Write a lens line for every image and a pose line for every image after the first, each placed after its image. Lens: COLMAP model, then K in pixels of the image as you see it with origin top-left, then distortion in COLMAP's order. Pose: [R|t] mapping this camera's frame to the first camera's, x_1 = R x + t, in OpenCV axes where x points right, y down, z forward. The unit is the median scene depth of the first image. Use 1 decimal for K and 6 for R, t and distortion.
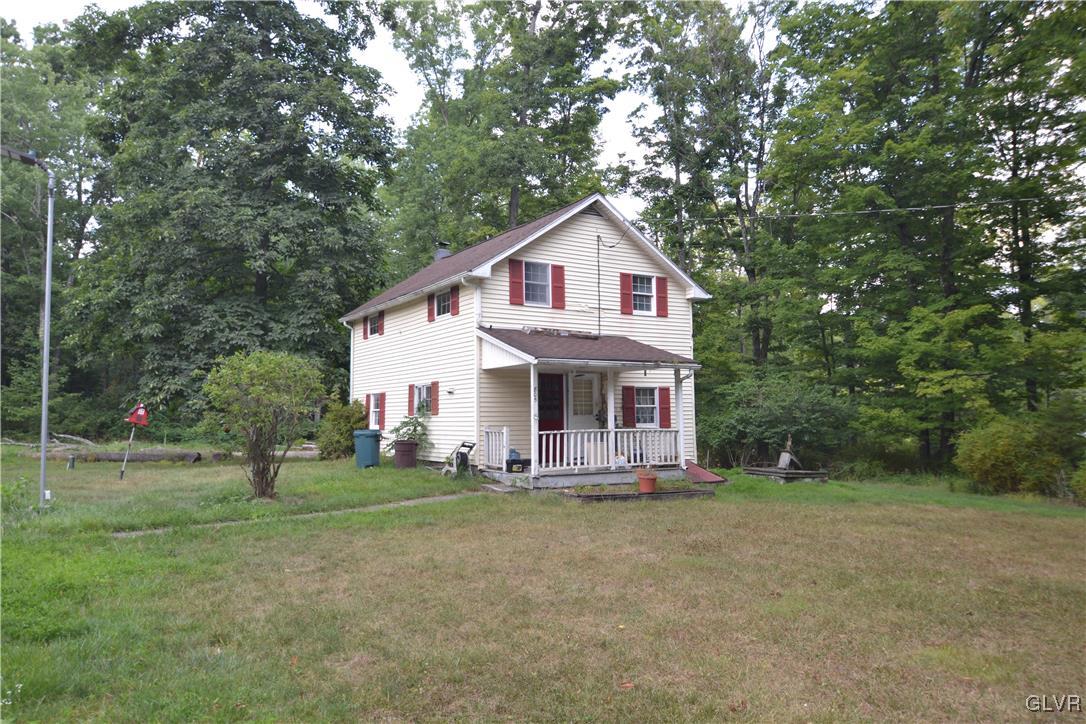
lens RADIAL K [[742.6, 0, 543.0], [0, 742.6, 362.0], [0, 0, 1]] dist [-0.000138, -0.000063]
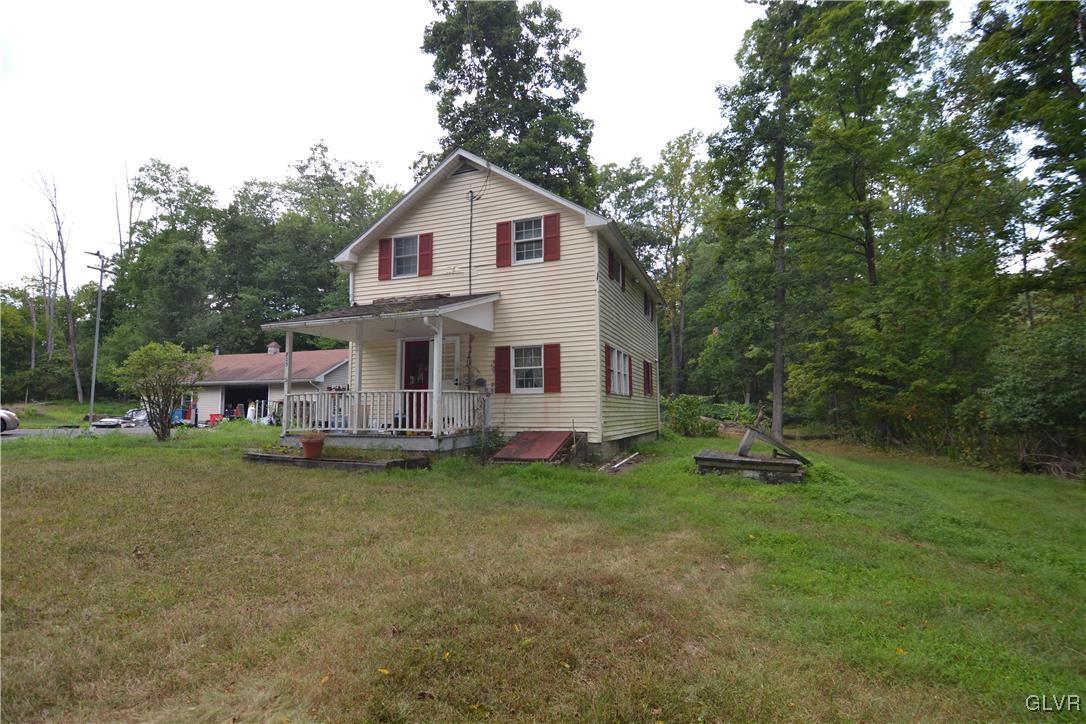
lens RADIAL K [[502.8, 0, 543.0], [0, 502.8, 362.0], [0, 0, 1]] dist [-0.001419, -0.000579]
pose [[0.592789, -0.056922, -0.803343, 0.660700], [0.060033, 0.997847, -0.026405, 0.073914], [0.803117, -0.032574, 0.594930, 0.708612]]
